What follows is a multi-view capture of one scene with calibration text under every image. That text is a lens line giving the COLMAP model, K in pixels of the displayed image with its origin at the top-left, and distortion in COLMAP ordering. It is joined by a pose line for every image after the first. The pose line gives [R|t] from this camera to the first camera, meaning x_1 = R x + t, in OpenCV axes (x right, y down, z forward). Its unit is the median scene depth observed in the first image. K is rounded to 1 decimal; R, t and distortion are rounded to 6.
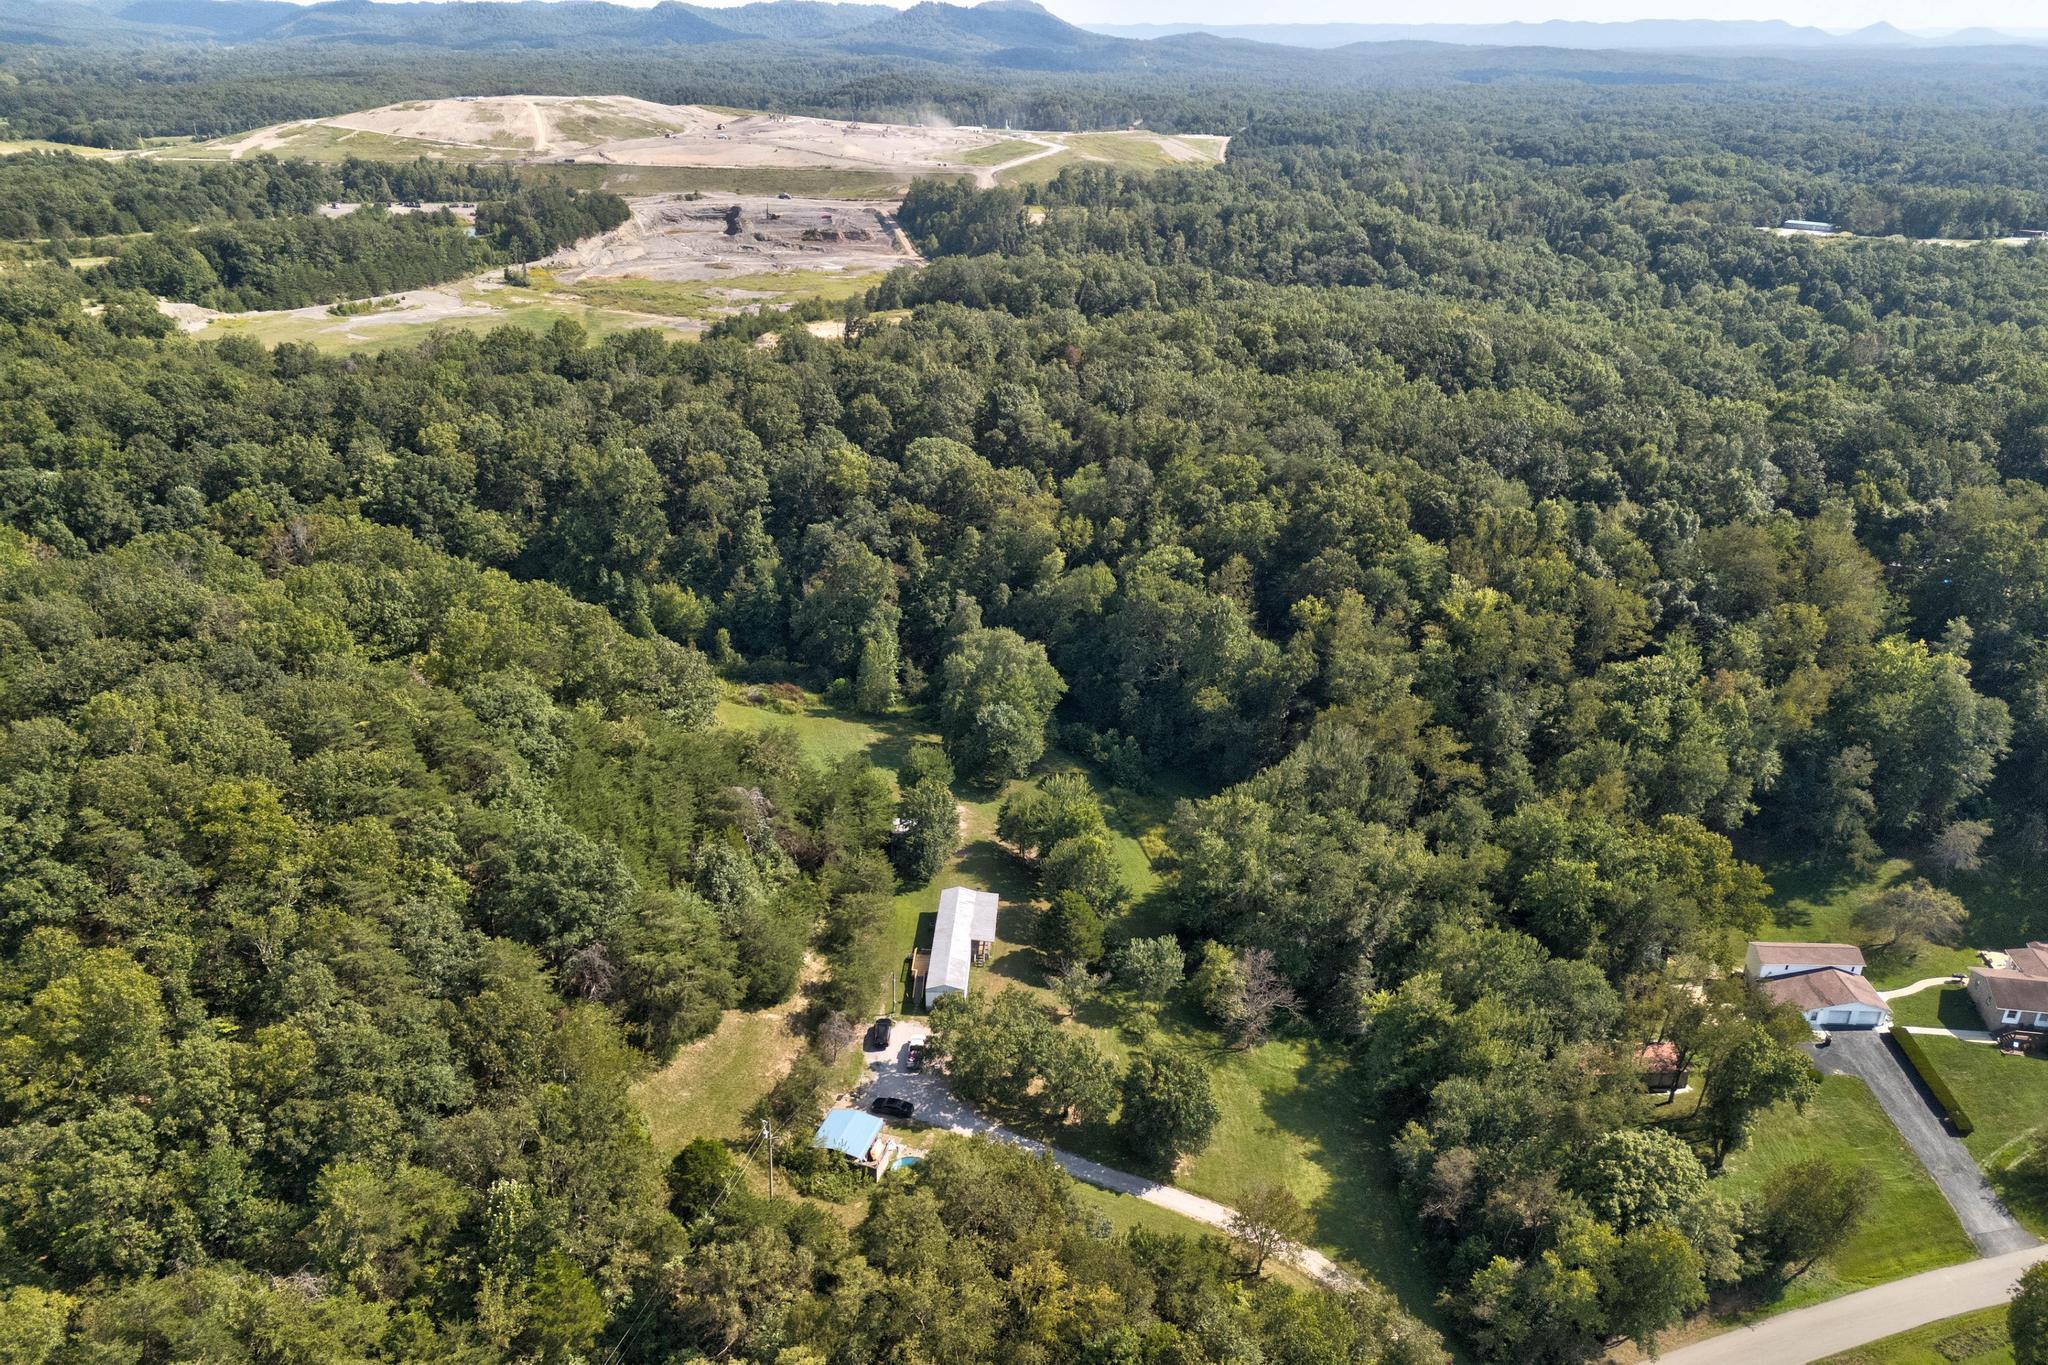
lens RADIAL K [[1532.4, 0, 1024.0], [0, 1532.4, 682.5], [0, 0, 1]] dist [0.060885, -0.071539]
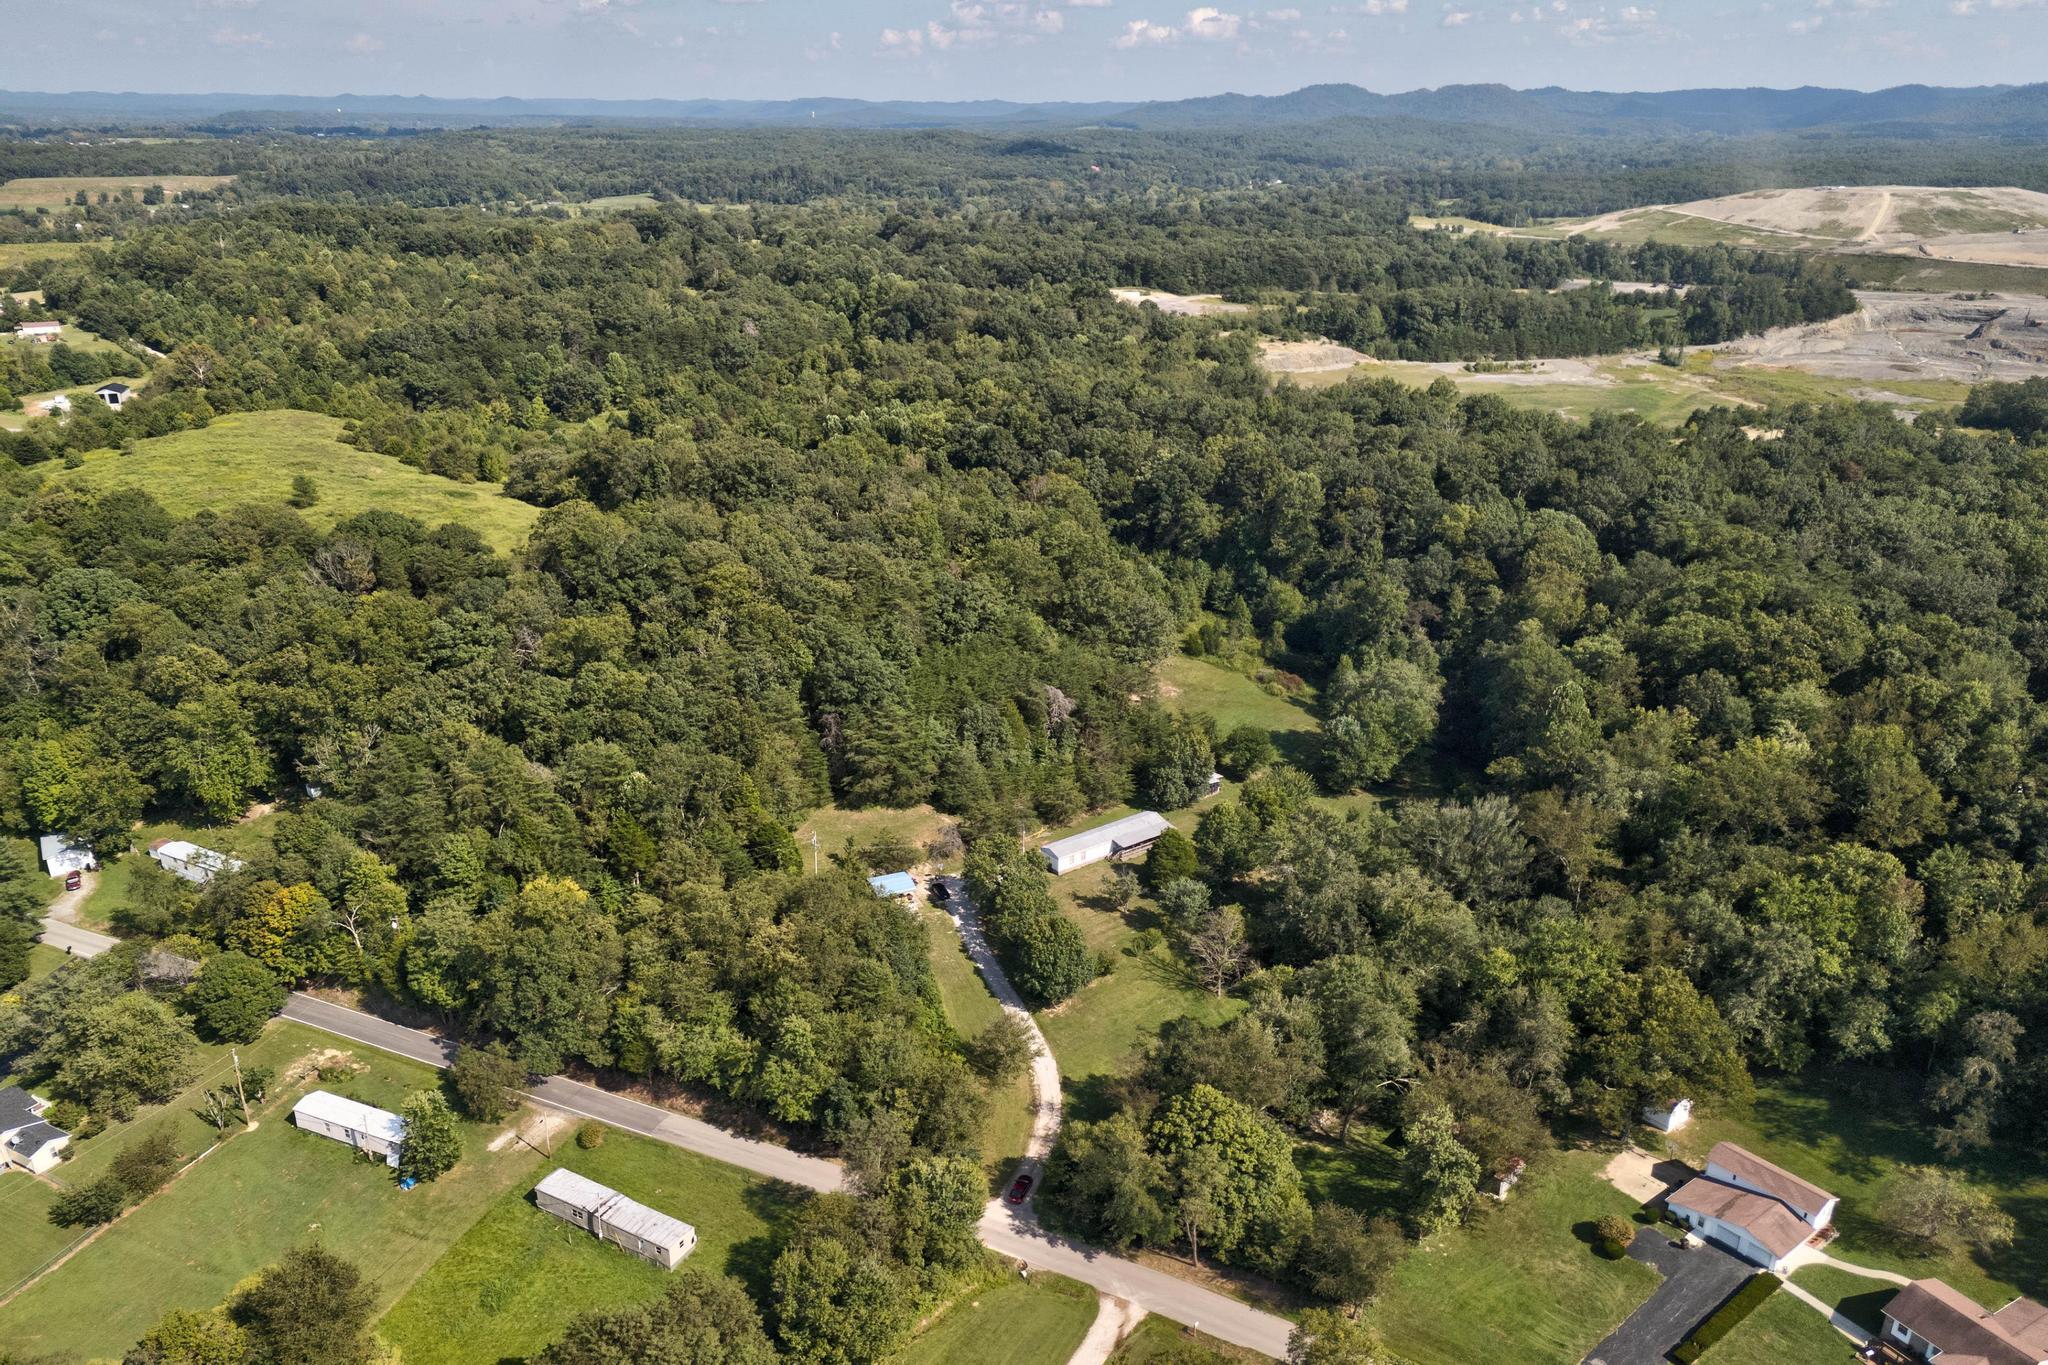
lens RADIAL K [[1532.4, 0, 1024.0], [0, 1532.4, 682.5], [0, 0, 1]] dist [0.060885, -0.071539]
pose [[0.629272, 0.257388, -0.733327, 0.204742], [-0.292341, 0.952661, 0.083512, -0.010887], [0.720107, 0.161829, 0.674728, 0.012710]]
